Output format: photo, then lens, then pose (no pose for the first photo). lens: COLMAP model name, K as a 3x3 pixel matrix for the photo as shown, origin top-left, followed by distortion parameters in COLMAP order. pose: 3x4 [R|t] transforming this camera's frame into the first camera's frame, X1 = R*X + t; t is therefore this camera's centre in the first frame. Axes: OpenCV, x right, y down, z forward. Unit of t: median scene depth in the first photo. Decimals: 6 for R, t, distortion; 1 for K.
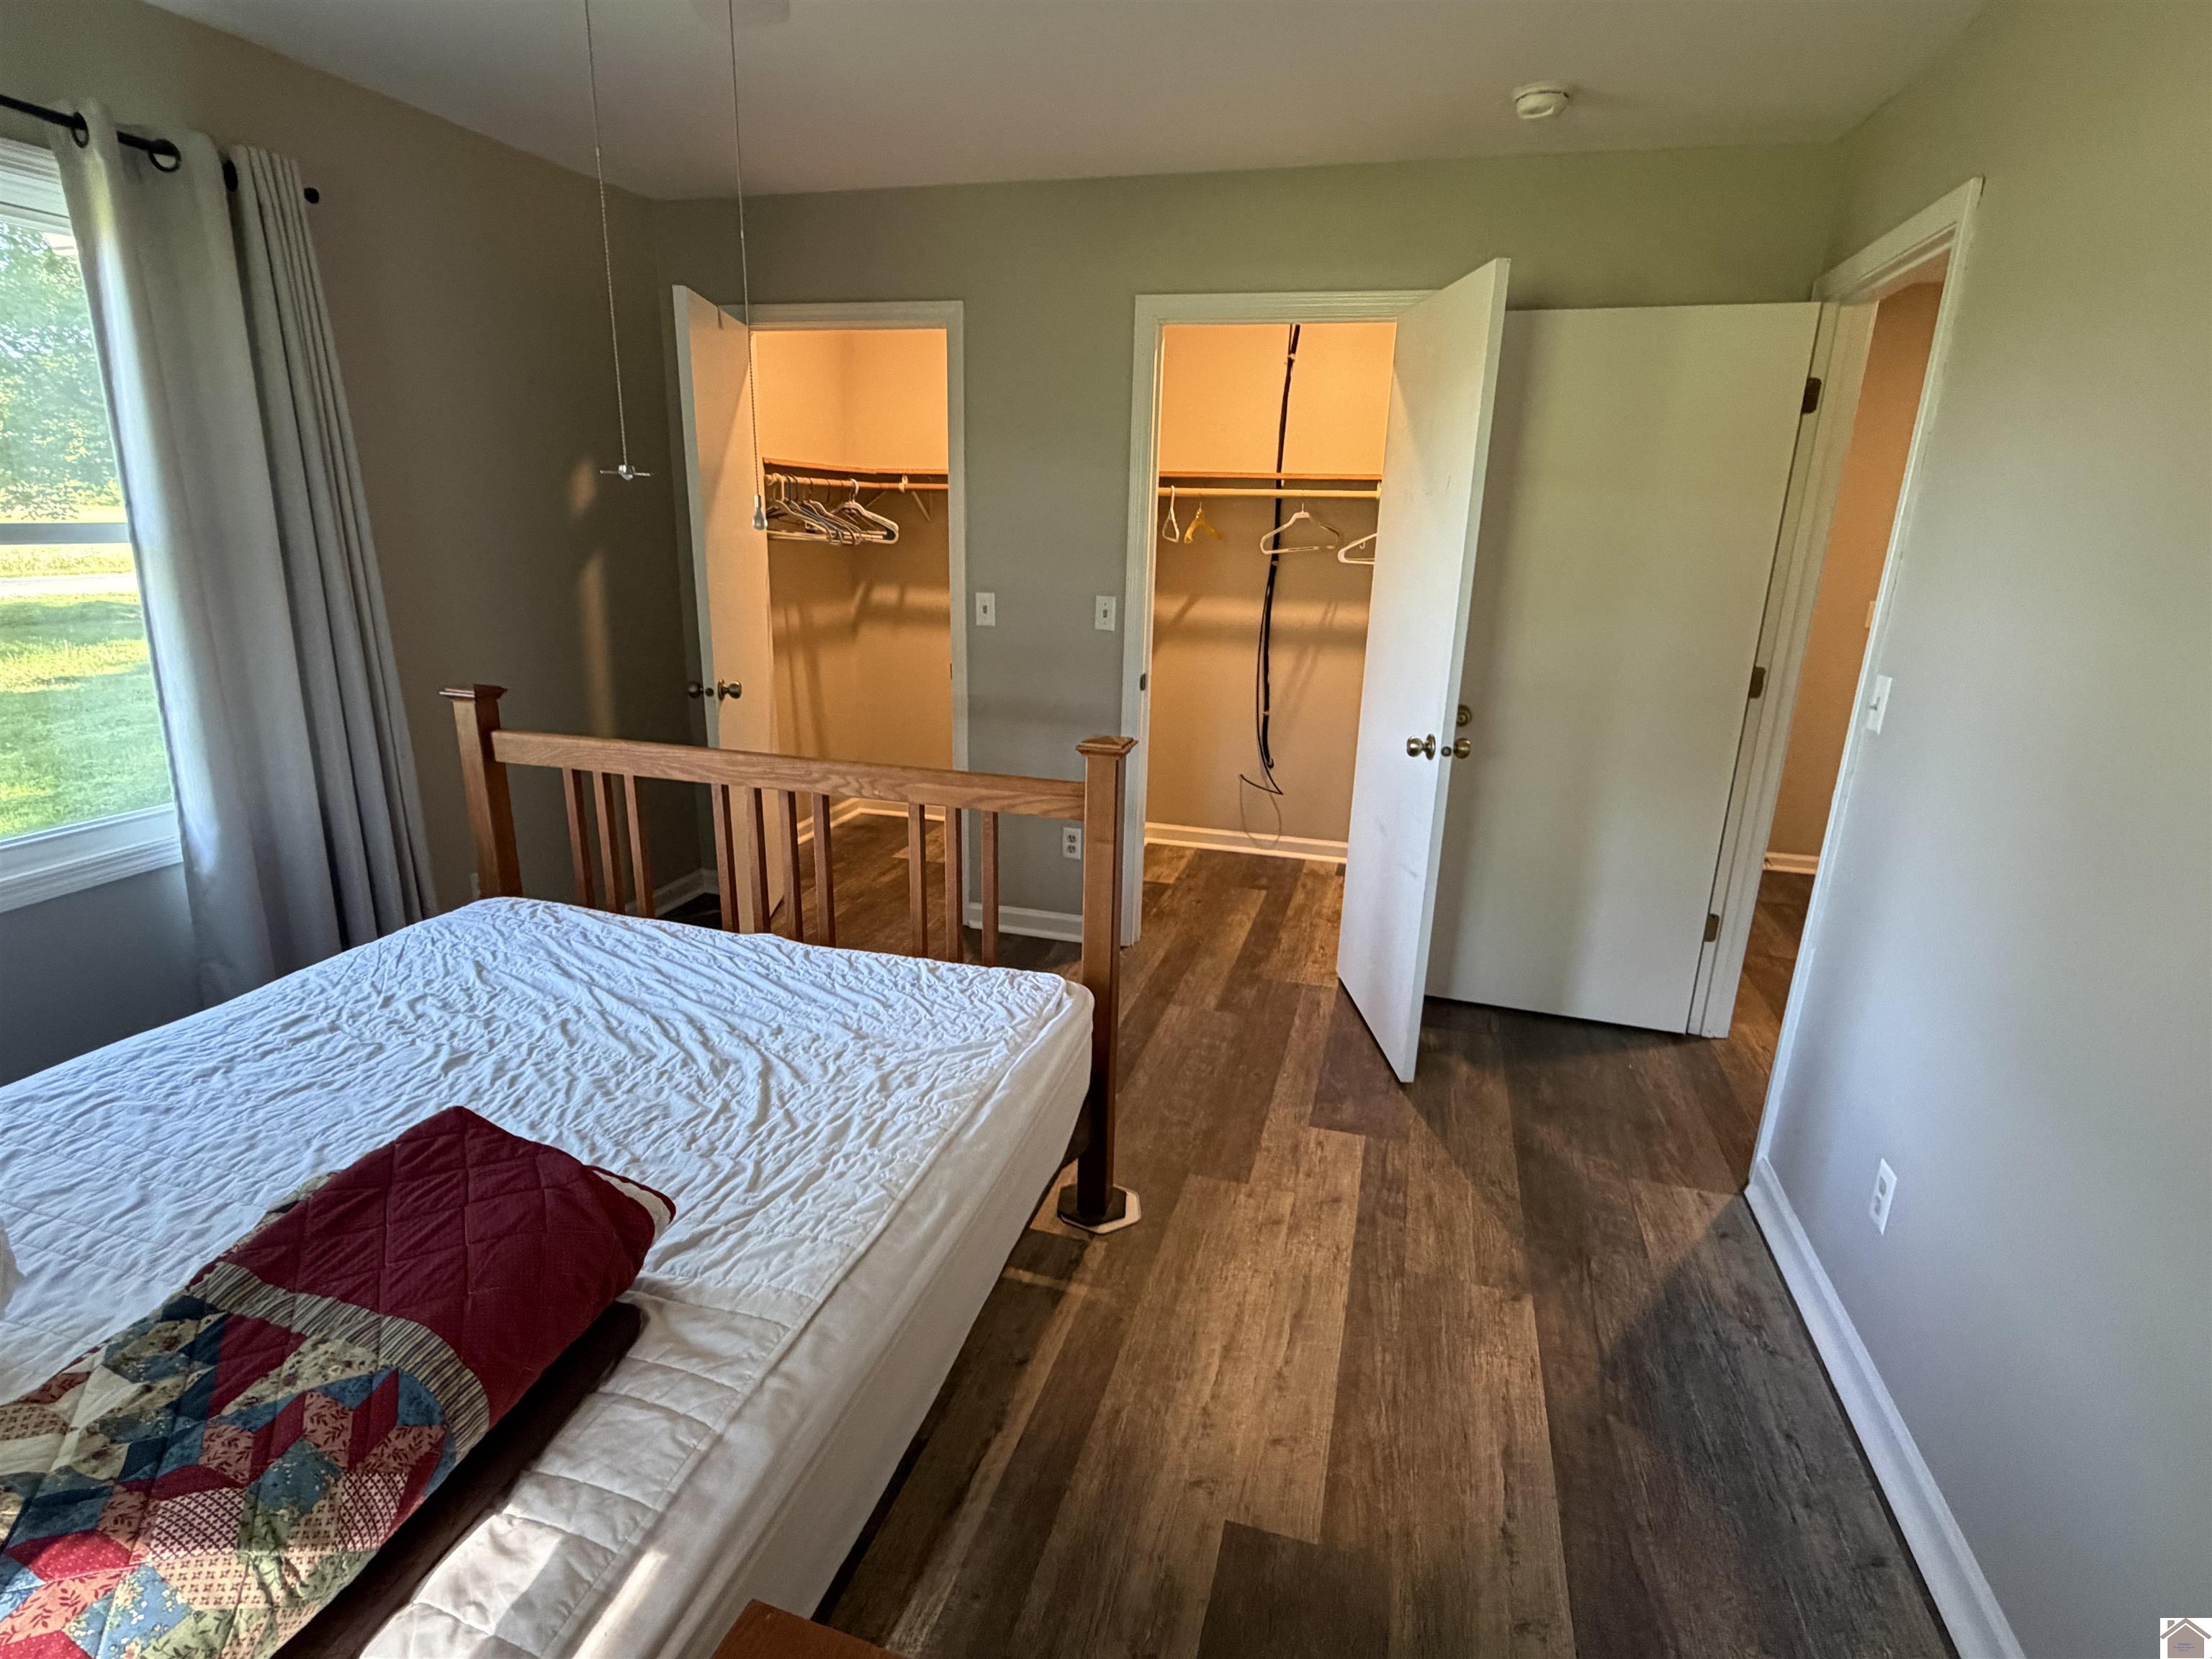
lens RADIAL K [[1116.5, 0, 1098.1], [0, 1116.5, 841.2], [0, 0, 1]] dist [-0.002062, 0.000050]
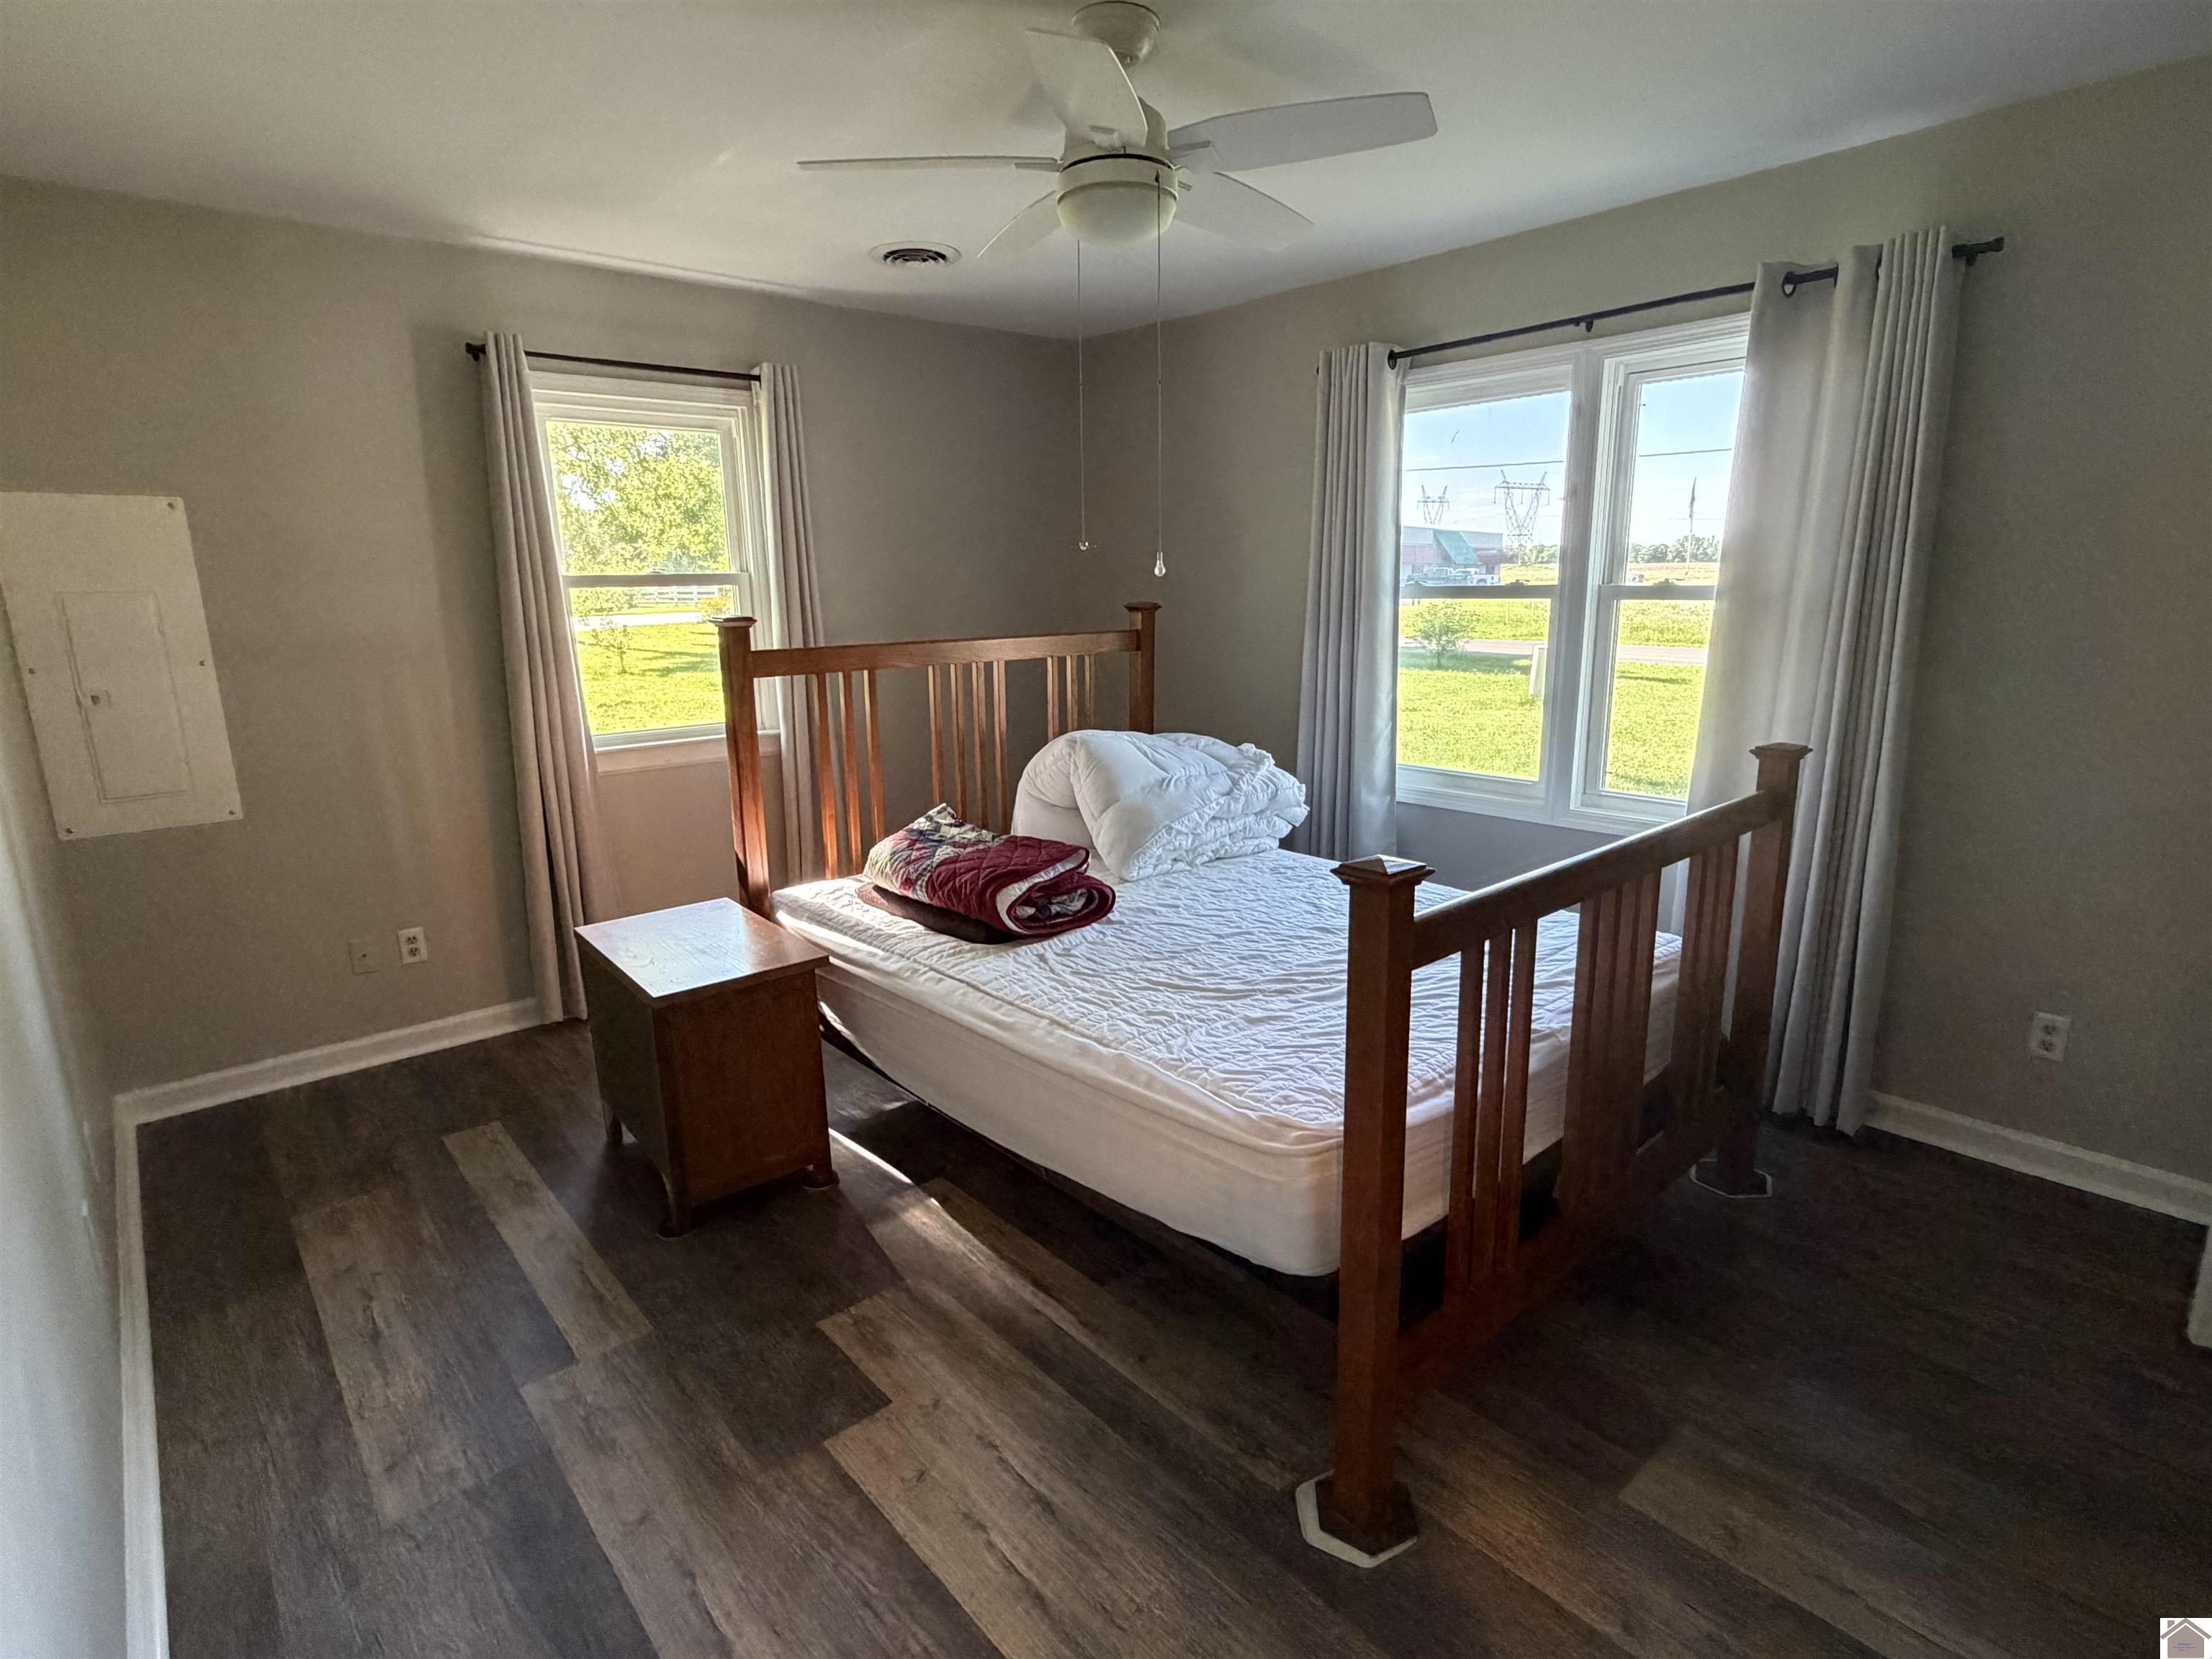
lens RADIAL K [[1116.5, 0, 1100.8], [0, 1116.5, 822.9], [0, 0, 1]] dist [-0.002062, 0.000050]
pose [[-0.534046, 0.163106, -0.829573, 0.871537], [-0.239685, 0.911750, 0.333562, -0.391499], [0.810769, 0.376974, -0.447822, 1.470771]]
